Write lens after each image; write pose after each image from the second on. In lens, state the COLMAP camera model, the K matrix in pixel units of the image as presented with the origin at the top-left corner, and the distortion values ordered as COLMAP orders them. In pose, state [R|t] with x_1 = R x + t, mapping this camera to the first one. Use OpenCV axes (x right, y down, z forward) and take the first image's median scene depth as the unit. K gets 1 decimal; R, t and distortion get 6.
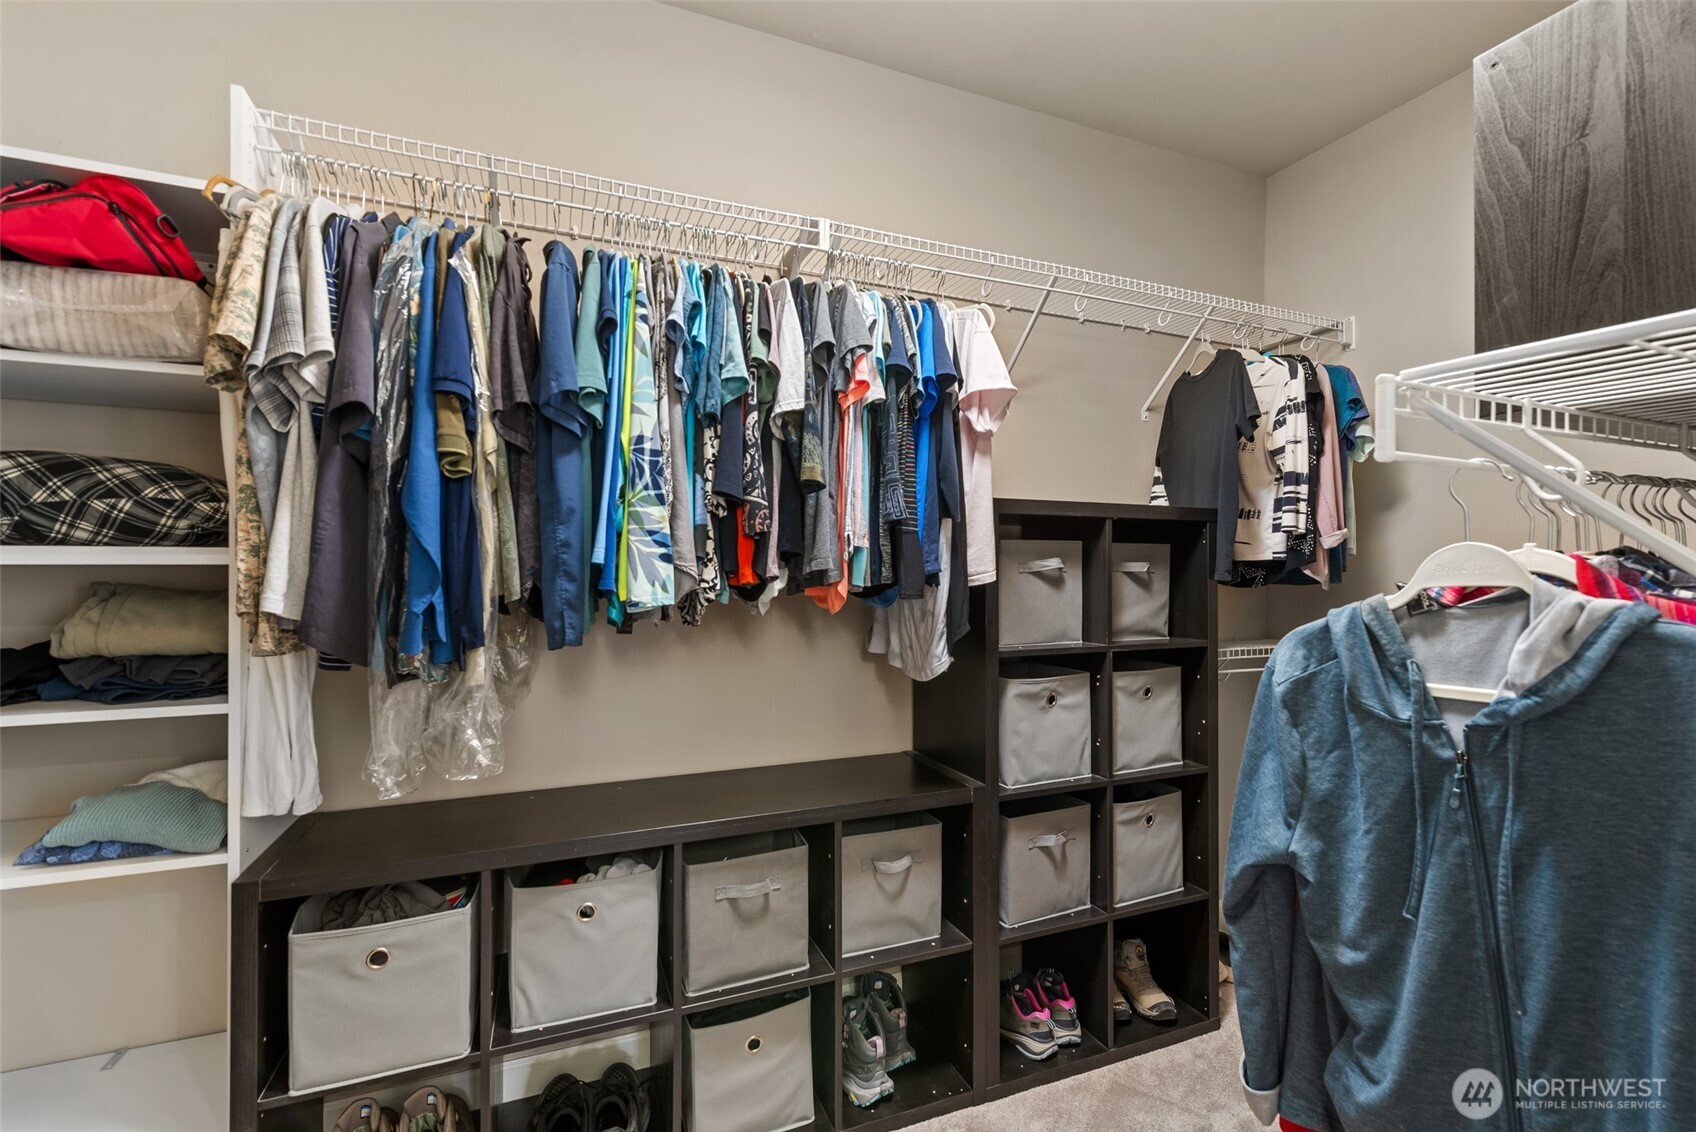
lens RADIAL K [[746.4, 0, 856.7], [0, 746.4, 578.9], [0, 0, 1]] dist [0.001509, -0.001191]
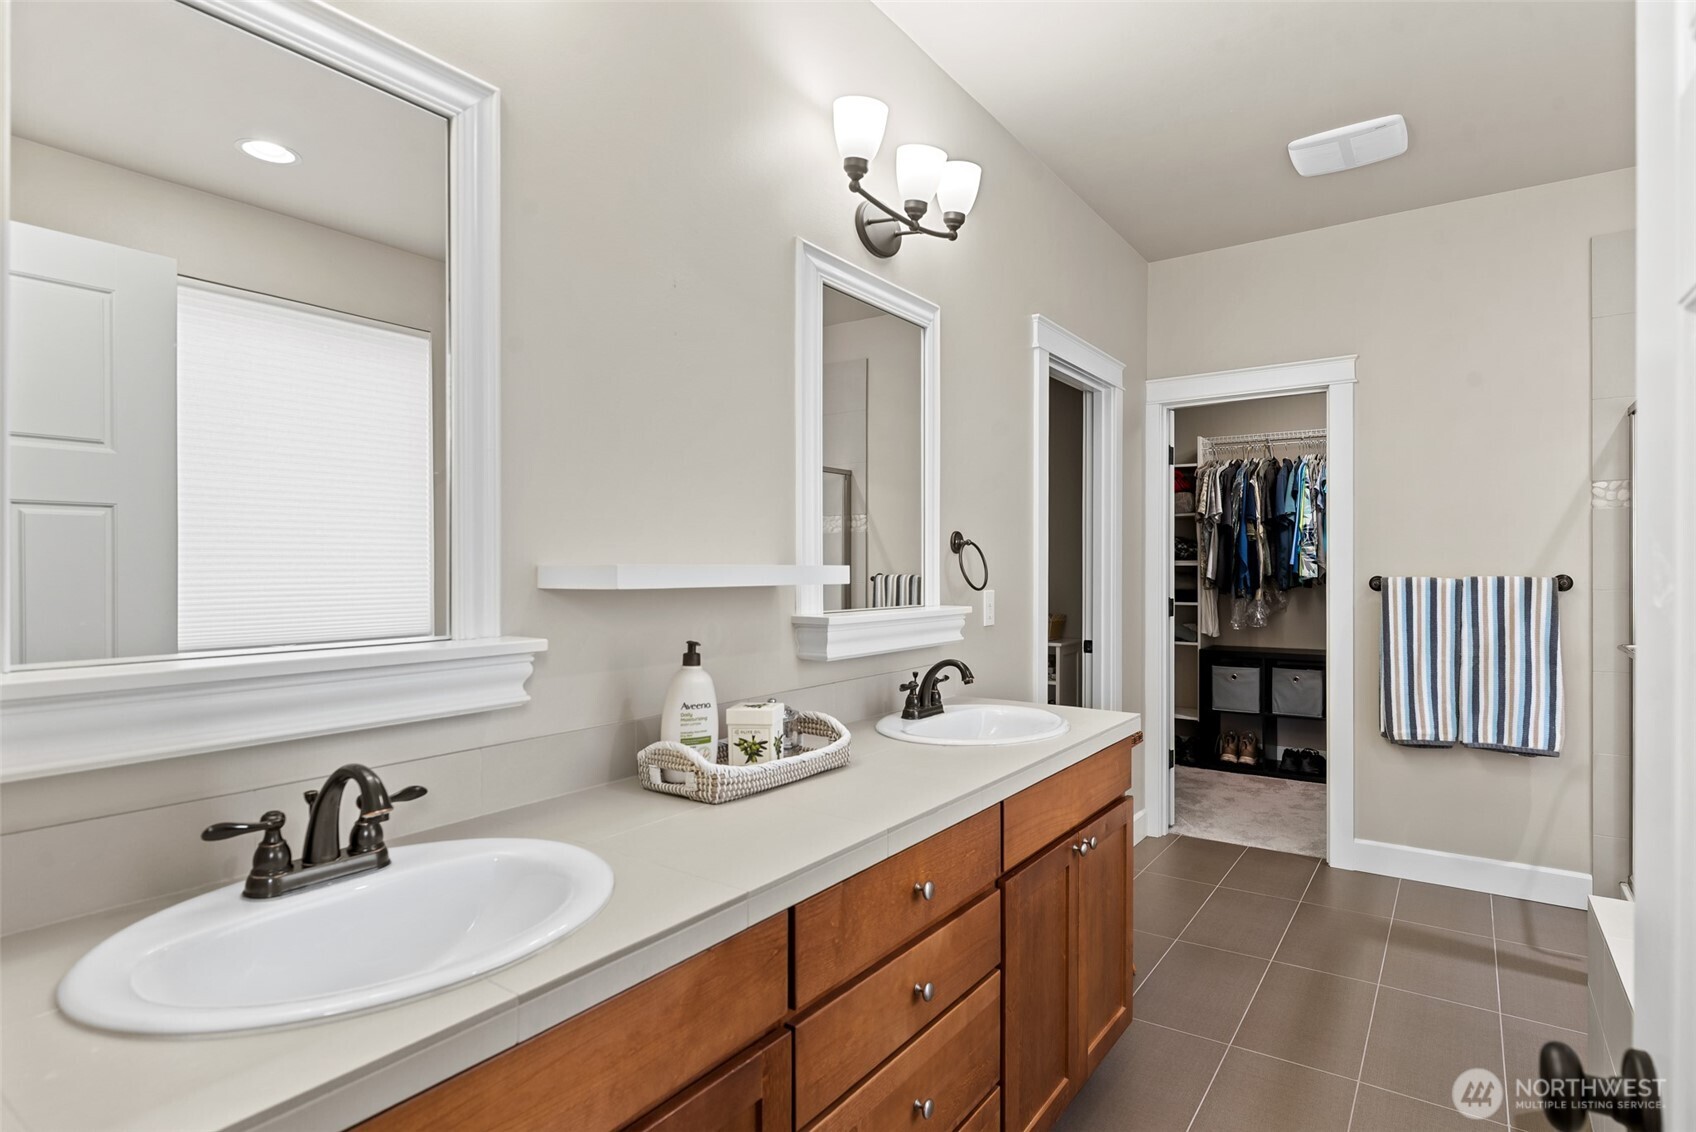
lens RADIAL K [[881.0, 0, 879.0], [0, 881.0, 567.8], [0, 0, 1]] dist [0.003635, 0.000228]
pose [[0.550989, -0.001157, -0.834512, 1.899270], [0.002659, 0.999996, 0.000369, -0.012242], [0.834509, -0.002422, 0.550990, -2.675059]]
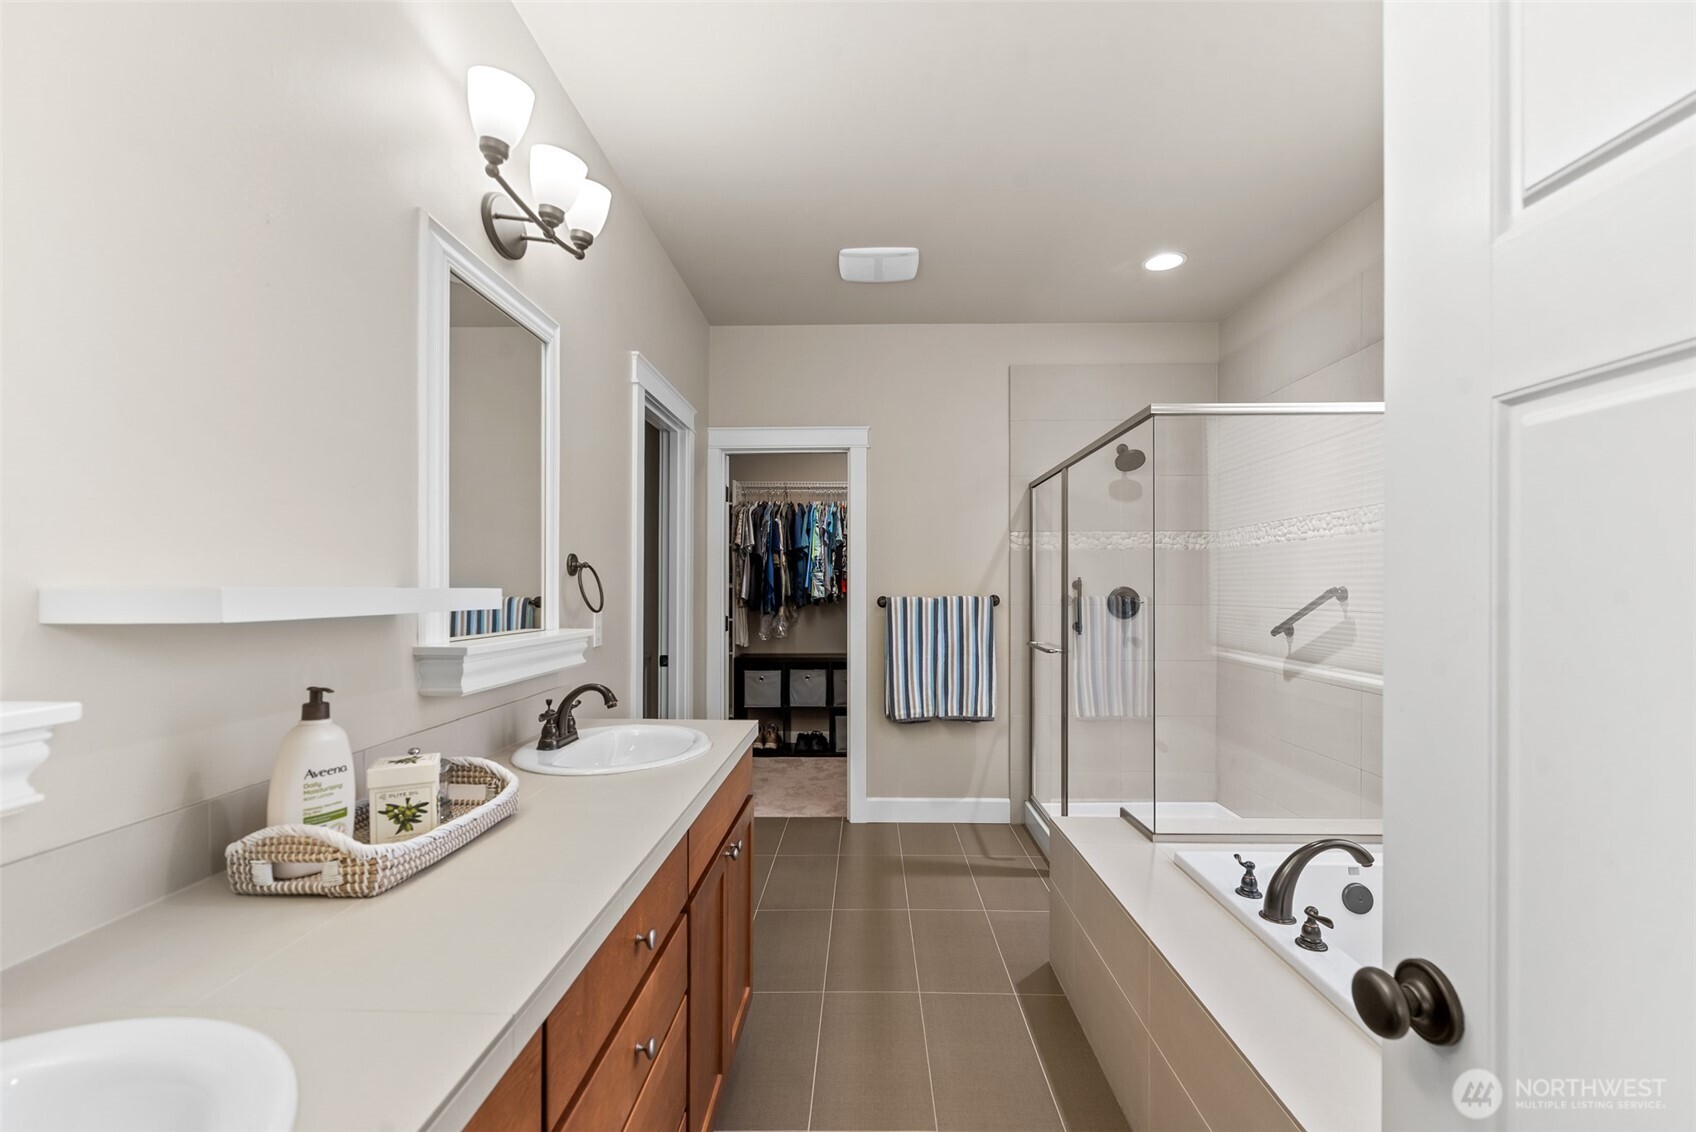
lens RADIAL K [[746.4, 0, 857.8], [0, 746.4, 587.2], [0, 0, 1]] dist [0.001509, -0.001191]
pose [[0.917187, -0.001267, -0.398454, 1.579403], [0.001102, 0.999999, -0.000643, -0.016191], [0.398455, 0.000151, 0.917188, -2.717754]]
